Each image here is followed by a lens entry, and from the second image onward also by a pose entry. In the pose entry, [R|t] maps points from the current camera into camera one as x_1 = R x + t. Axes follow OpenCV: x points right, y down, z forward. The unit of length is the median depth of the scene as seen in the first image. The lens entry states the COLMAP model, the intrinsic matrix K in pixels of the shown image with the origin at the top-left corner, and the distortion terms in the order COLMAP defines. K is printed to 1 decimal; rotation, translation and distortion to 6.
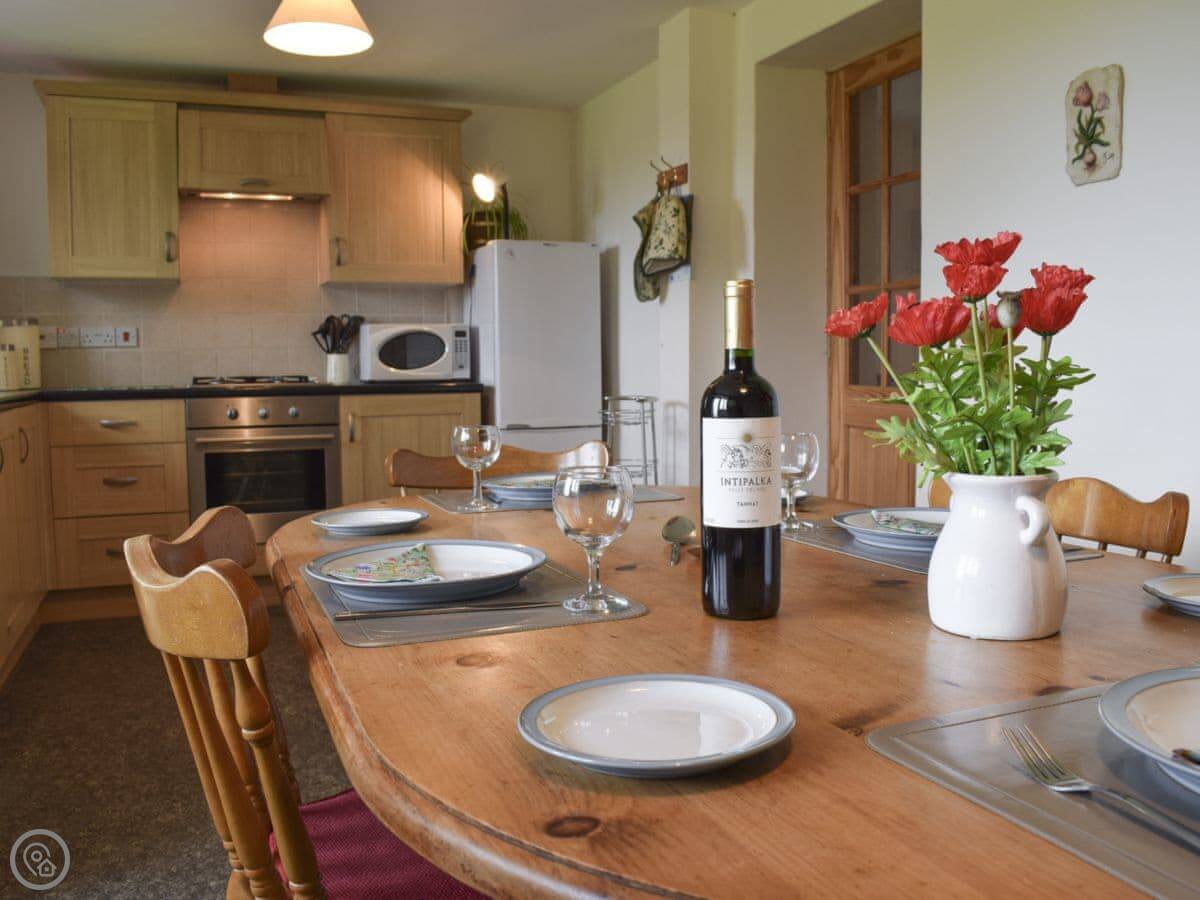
lens RADIAL K [[1066.8, 0, 600.1], [0, 1066.8, 449.6], [0, 0, 1]] dist [-0.062401, -0.019533]
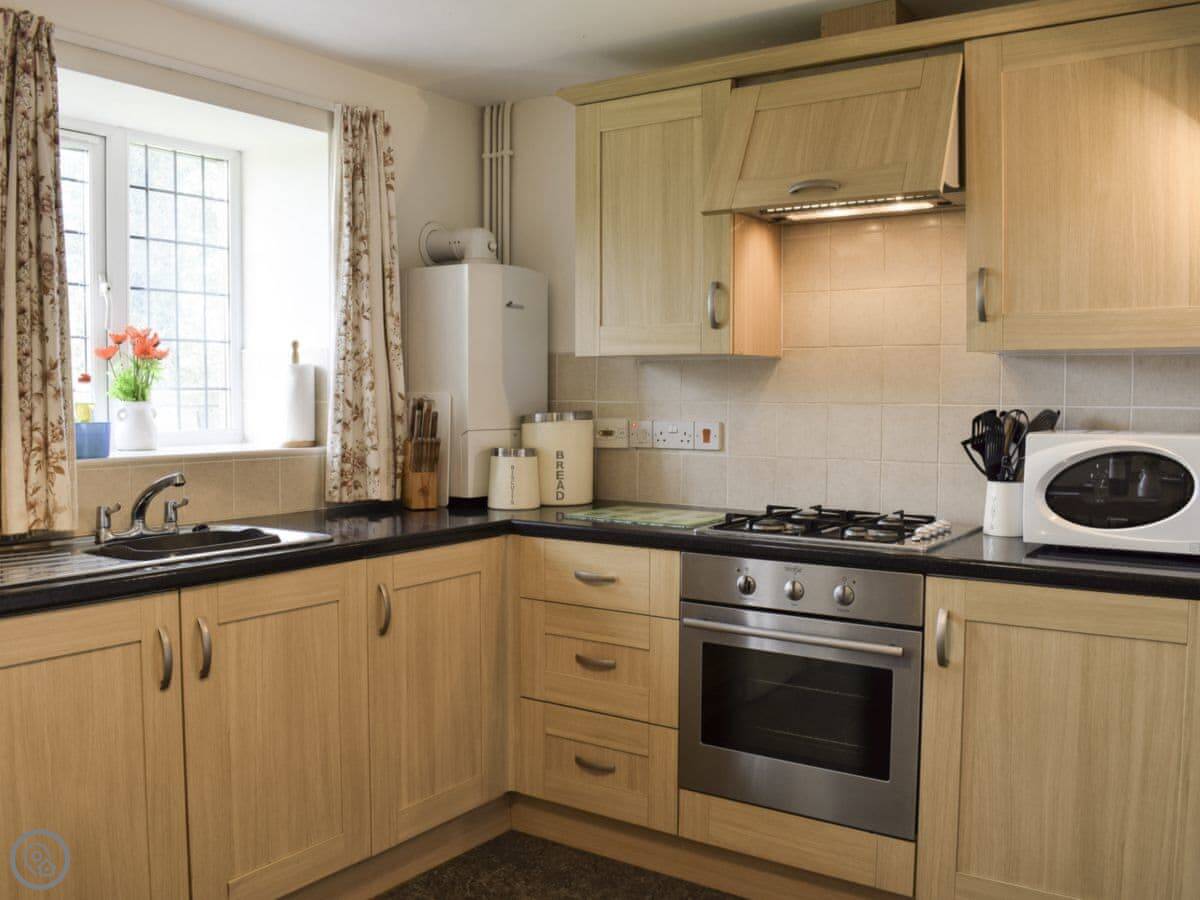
lens RADIAL K [[1066.8, 0, 598.9], [0, 1066.8, 450.3], [0, 0, 1]] dist [-0.062401, -0.019533]
pose [[0.549566, 0.057866, -0.833444, 0.095706], [-0.074544, 0.997016, 0.020069, -0.108413], [0.832118, 0.051099, 0.552240, 0.565724]]
